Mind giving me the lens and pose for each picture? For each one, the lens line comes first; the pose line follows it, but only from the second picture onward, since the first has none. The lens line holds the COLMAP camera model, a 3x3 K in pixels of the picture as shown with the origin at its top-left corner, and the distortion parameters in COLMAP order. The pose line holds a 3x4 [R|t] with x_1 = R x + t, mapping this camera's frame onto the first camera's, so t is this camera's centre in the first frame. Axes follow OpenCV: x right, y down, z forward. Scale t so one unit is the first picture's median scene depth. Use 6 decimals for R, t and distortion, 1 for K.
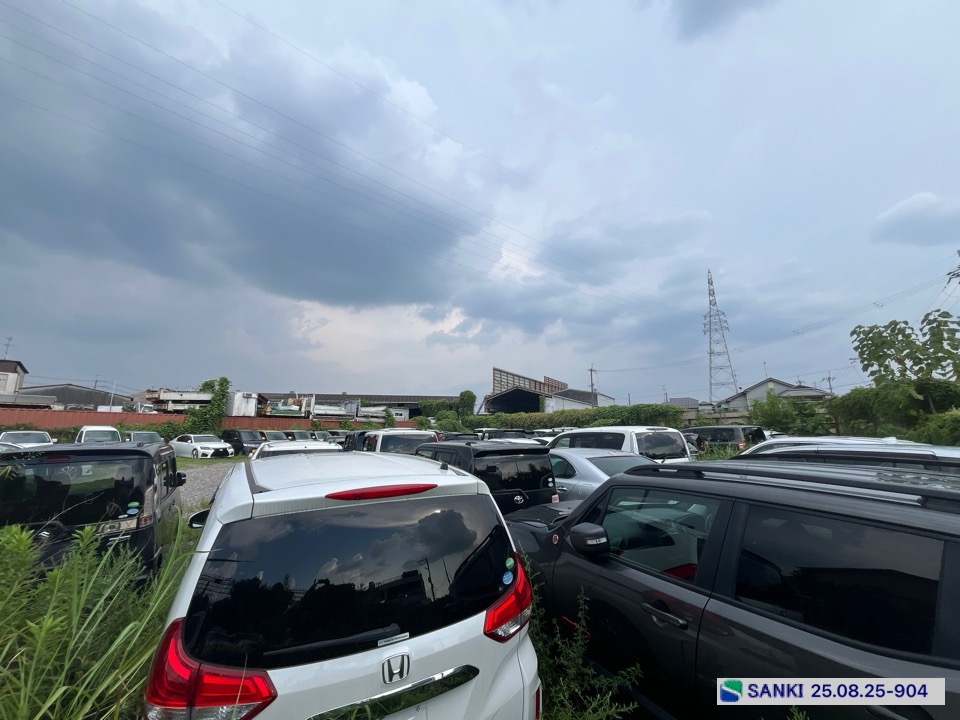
lens RADIAL K [[390.2, 0, 482.3], [0, 390.2, 372.4], [0, 0, 1]] dist [-0.002298, -0.000009]
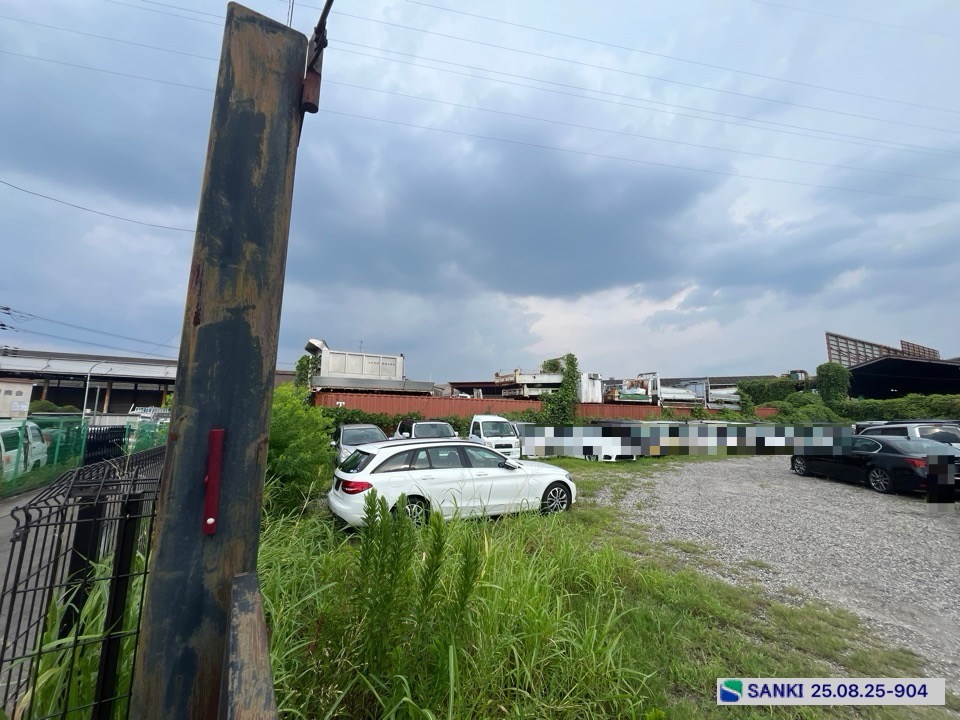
lens RADIAL K [[390.2, 0, 477.2], [0, 390.2, 358.4], [0, 0, 1]] dist [-0.002298, -0.000009]
pose [[0.848622, -0.076422, -0.523451, -0.086020], [0.071423, 0.997002, -0.029766, 0.006747], [0.524156, -0.012127, 0.851536, 0.048118]]
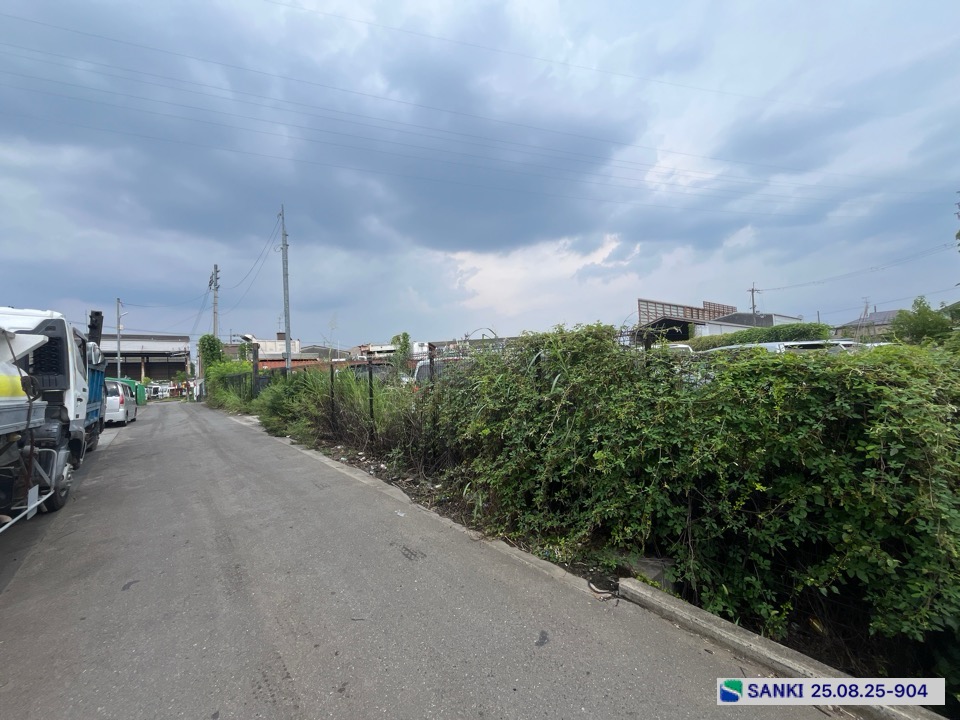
lens RADIAL K [[390.2, 0, 483.3], [0, 390.2, 373.1], [0, 0, 1]] dist [-0.002298, -0.000009]
pose [[0.921122, -0.040829, -0.387127, 0.024851], [0.101010, 0.985490, 0.136404, -0.001223], [0.375941, -0.164748, 0.911881, -0.036432]]
